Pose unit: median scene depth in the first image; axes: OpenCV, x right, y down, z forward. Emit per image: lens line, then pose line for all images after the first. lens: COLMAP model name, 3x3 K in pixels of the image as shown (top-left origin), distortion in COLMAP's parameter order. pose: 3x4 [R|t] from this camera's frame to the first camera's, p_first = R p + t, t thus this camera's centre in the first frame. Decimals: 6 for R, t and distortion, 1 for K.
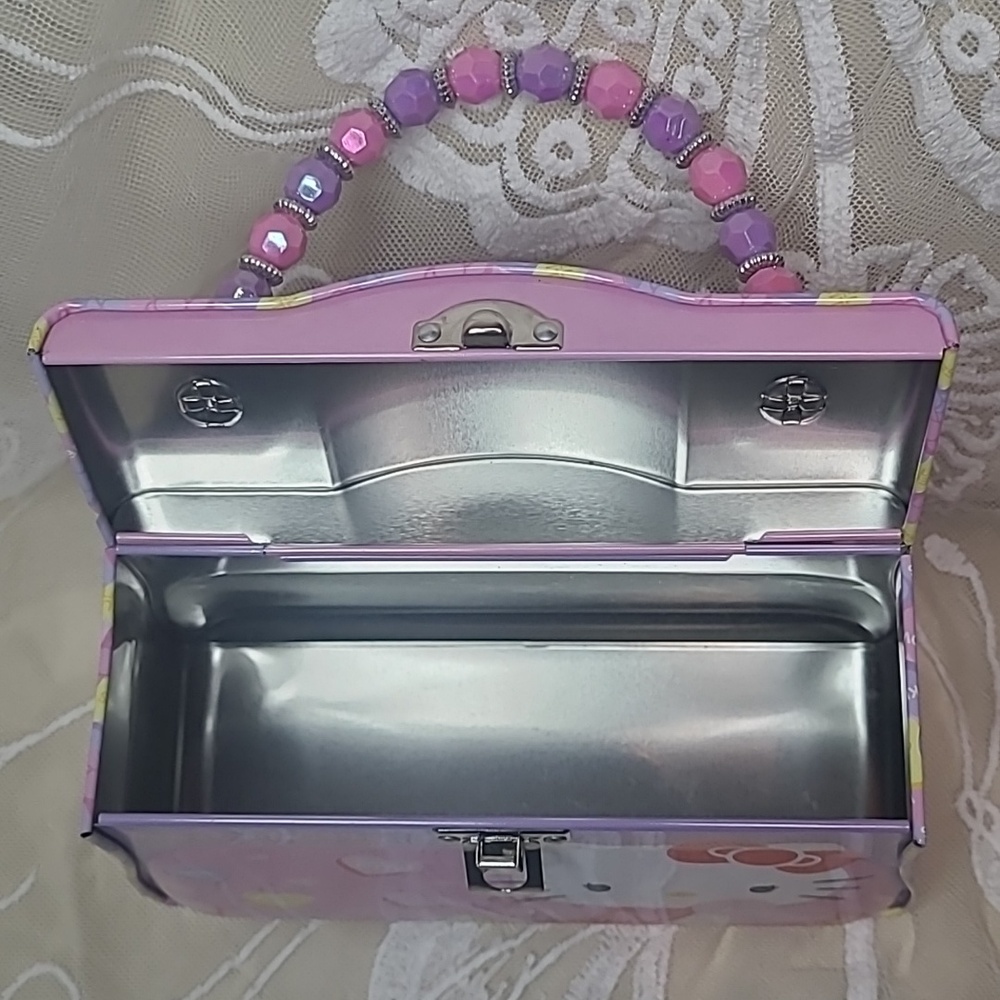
lens RADIAL K [[1665.2, 0, 522.1], [0, 1665.2, 468.6], [0, 0, 1]] dist [-0.045348, 0.146577]
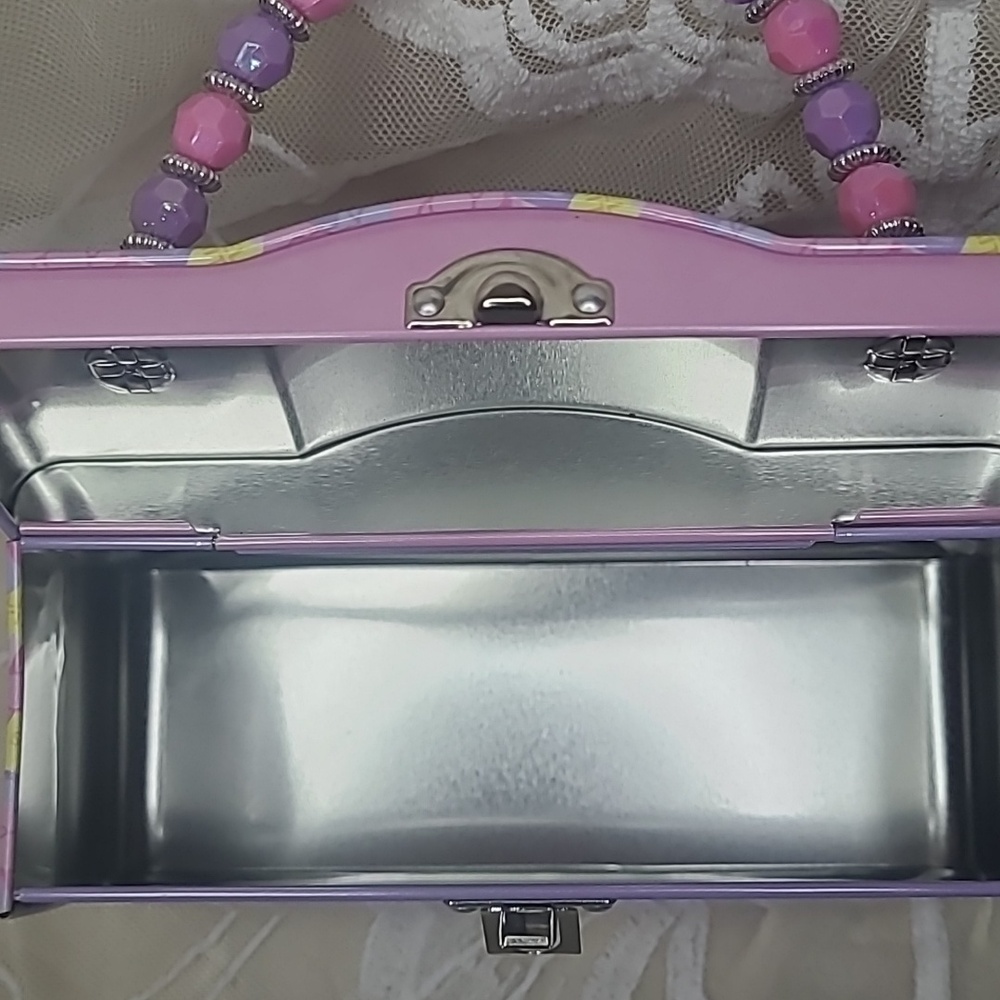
lens RADIAL K [[1665.2, 0, 522.1], [0, 1665.2, 468.6], [0, 0, 1]] dist [-0.045348, 0.146577]
pose [[0.999430, -0.020380, 0.026908, -0.029438], [0.015092, 0.982837, 0.183857, -0.115955], [-0.030193, -0.183347, 0.982585, 0.225011]]
